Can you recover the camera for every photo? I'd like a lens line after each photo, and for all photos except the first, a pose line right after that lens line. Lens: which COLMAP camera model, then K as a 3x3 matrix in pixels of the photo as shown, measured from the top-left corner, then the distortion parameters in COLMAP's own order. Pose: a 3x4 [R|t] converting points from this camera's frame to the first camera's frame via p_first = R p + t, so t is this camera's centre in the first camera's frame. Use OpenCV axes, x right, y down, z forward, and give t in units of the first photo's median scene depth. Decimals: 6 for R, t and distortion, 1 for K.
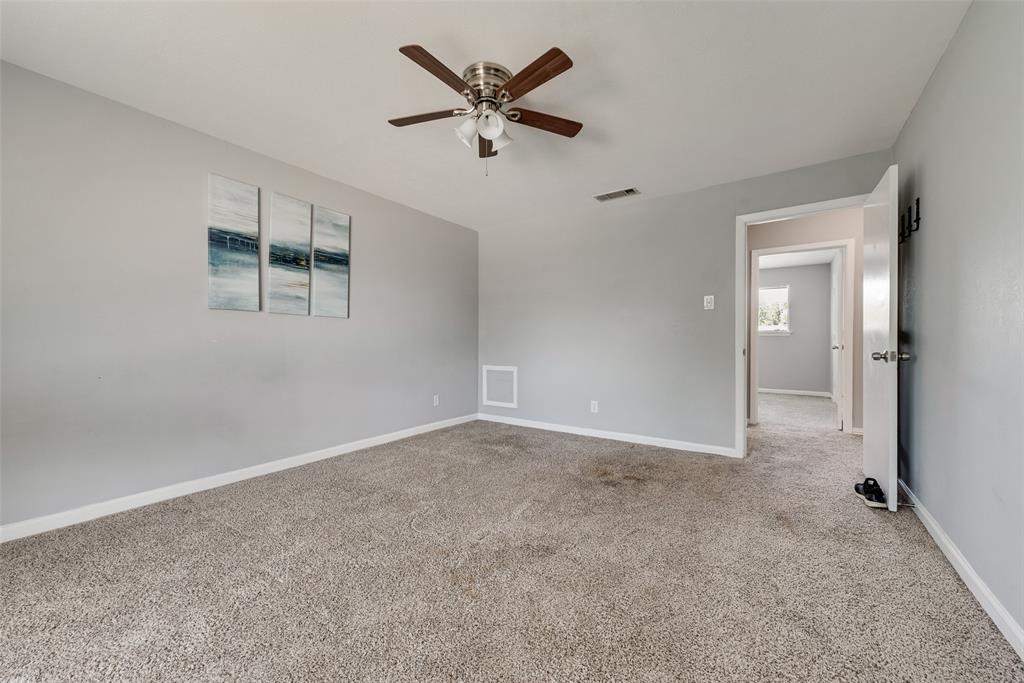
lens RADIAL K [[400.9, 0, 506.5], [0, 400.9, 341.3], [0, 0, 1]] dist [0.012864, -0.004079]
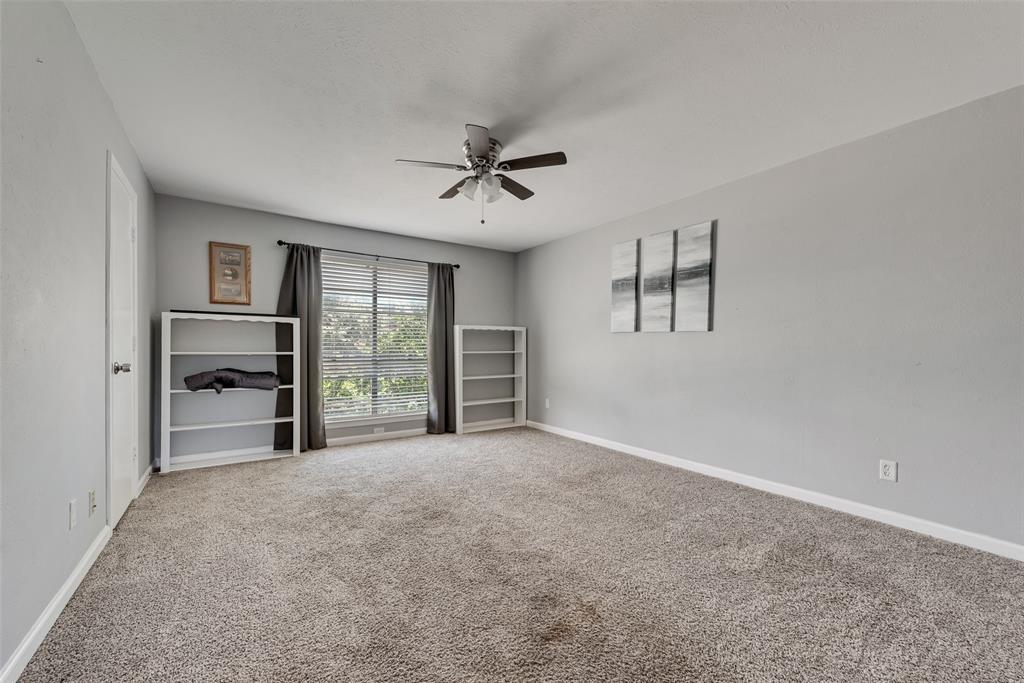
lens RADIAL K [[400.9, 0, 501.2], [0, 400.9, 345.0], [0, 0, 1]] dist [0.012864, -0.004079]
pose [[-0.368850, -0.009295, -0.929442, 0.690621], [-0.009859, 0.999933, -0.006087, -0.016191], [0.929437, 0.006918, -0.368917, 0.947307]]
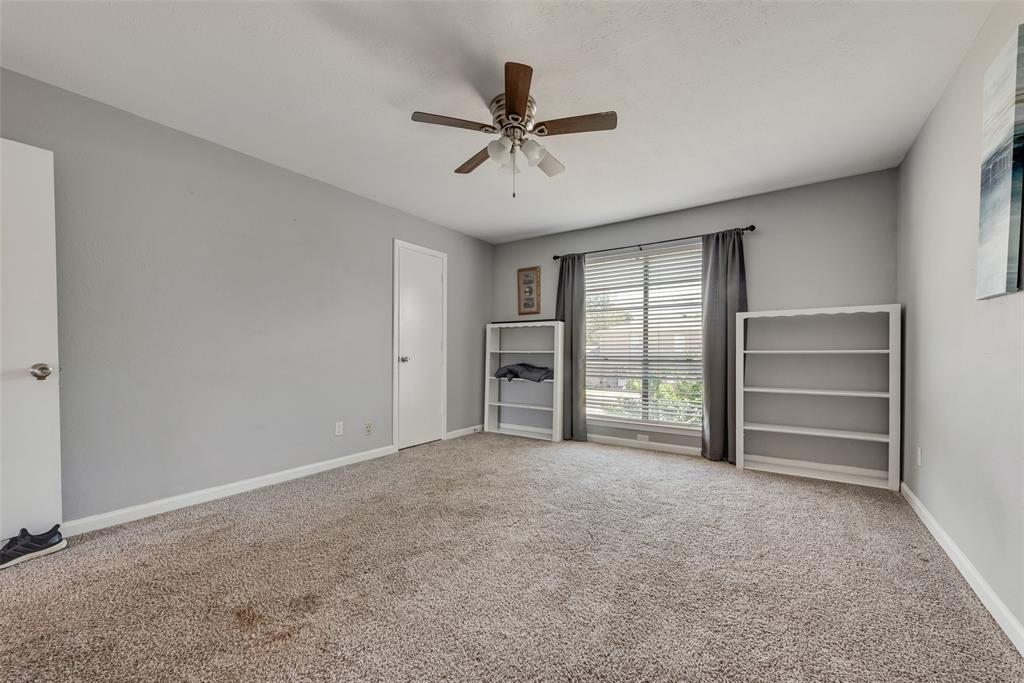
lens RADIAL K [[400.9, 0, 512.0], [0, 400.9, 349.3], [0, 0, 1]] dist [0.012864, -0.004079]
pose [[-0.999983, 0.002503, -0.005319, -0.026609], [0.002476, 0.999984, 0.005032, -0.009362], [0.005331, 0.005018, -0.999973, 1.291860]]
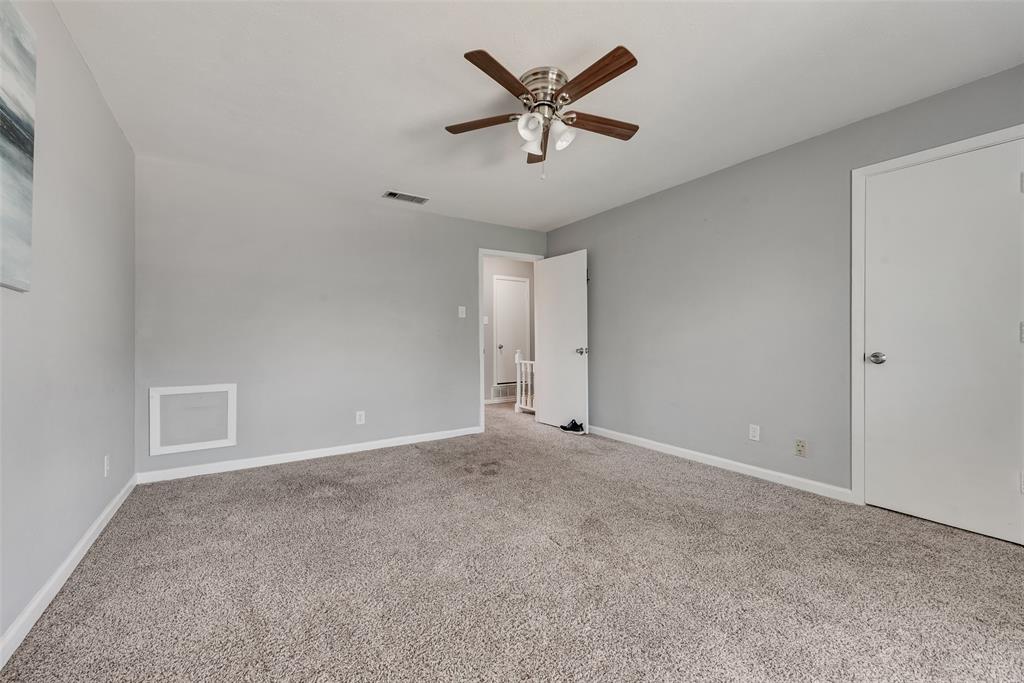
lens RADIAL K [[400.9, 0, 513.9], [0, 400.9, 340.5], [0, 0, 1]] dist [0.012864, -0.004079]
pose [[0.346740, 0.002689, 0.937957, -0.621833], [0.002486, 0.999990, -0.003786, -0.006537], [-0.937958, 0.003645, 0.346730, 0.451546]]
